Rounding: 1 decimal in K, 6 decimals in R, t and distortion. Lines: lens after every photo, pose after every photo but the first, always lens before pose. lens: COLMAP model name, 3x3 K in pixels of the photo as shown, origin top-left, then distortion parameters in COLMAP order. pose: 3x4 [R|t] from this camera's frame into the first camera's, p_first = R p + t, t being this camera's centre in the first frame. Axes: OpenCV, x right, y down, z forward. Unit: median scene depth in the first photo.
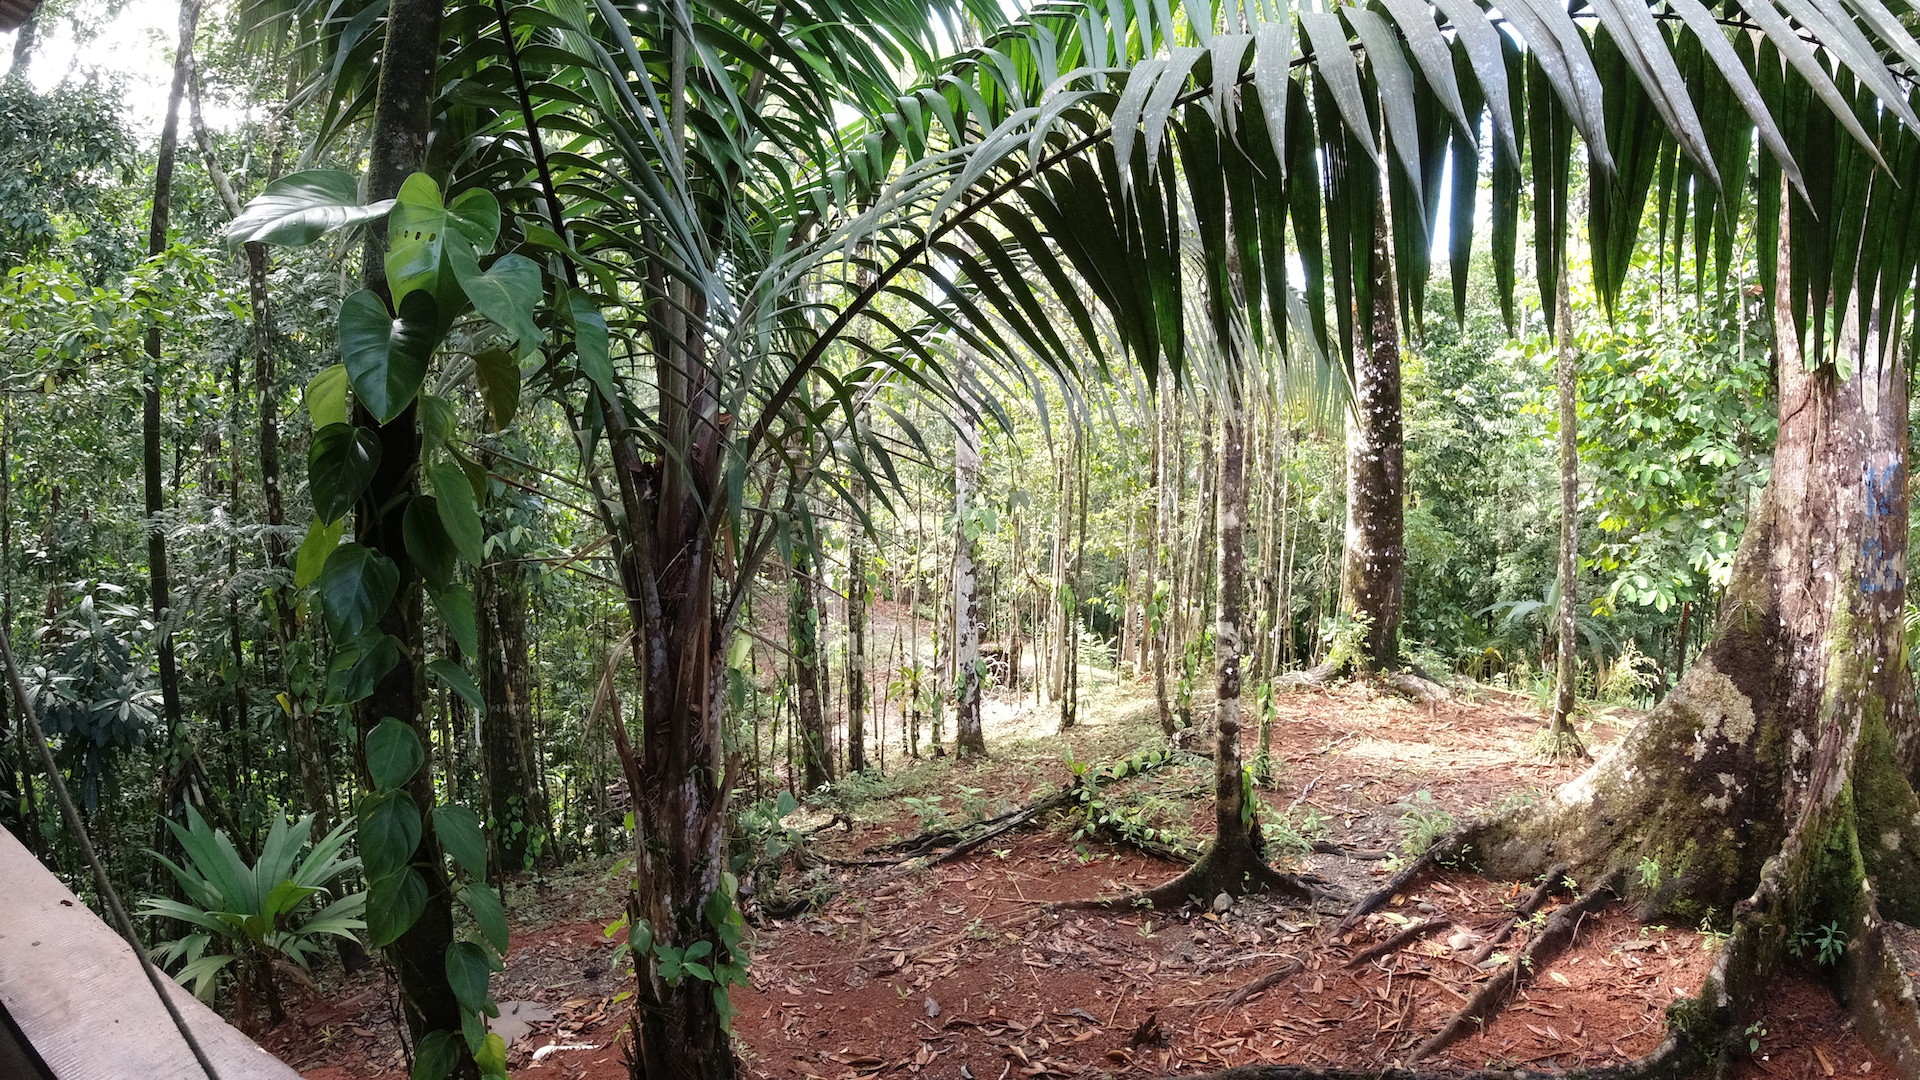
lens RADIAL K [[943.8, 0, 960.0], [0, 943.8, 540.0], [0, 0, 1]] dist [-0.118943, 0.000074]
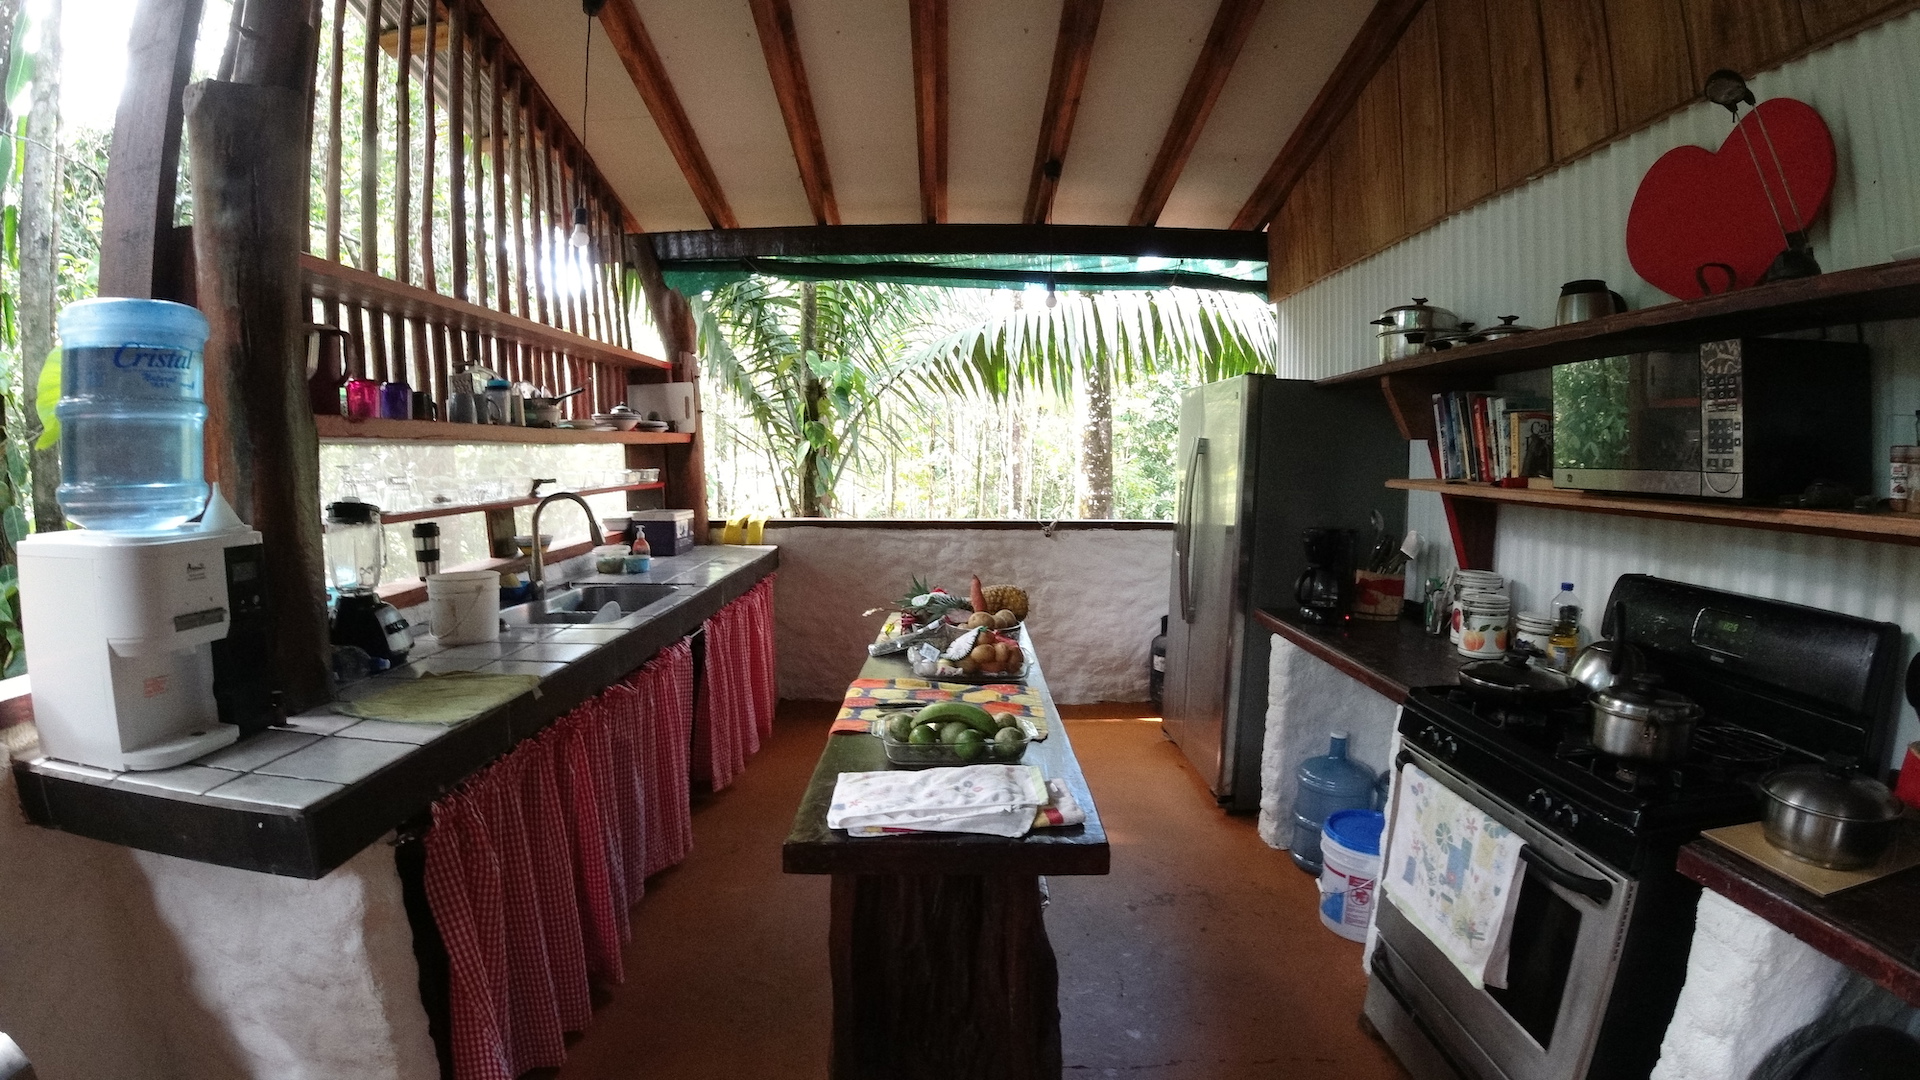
lens RADIAL K [[943.8, 0, 960.0], [0, 943.8, 540.0], [0, 0, 1]] dist [-0.118943, 0.000074]
pose [[0.965090, -0.030661, 0.260119, -0.151507], [0.022349, 0.999142, 0.034855, 0.032439], [-0.260965, -0.027824, 0.964947, -0.398738]]
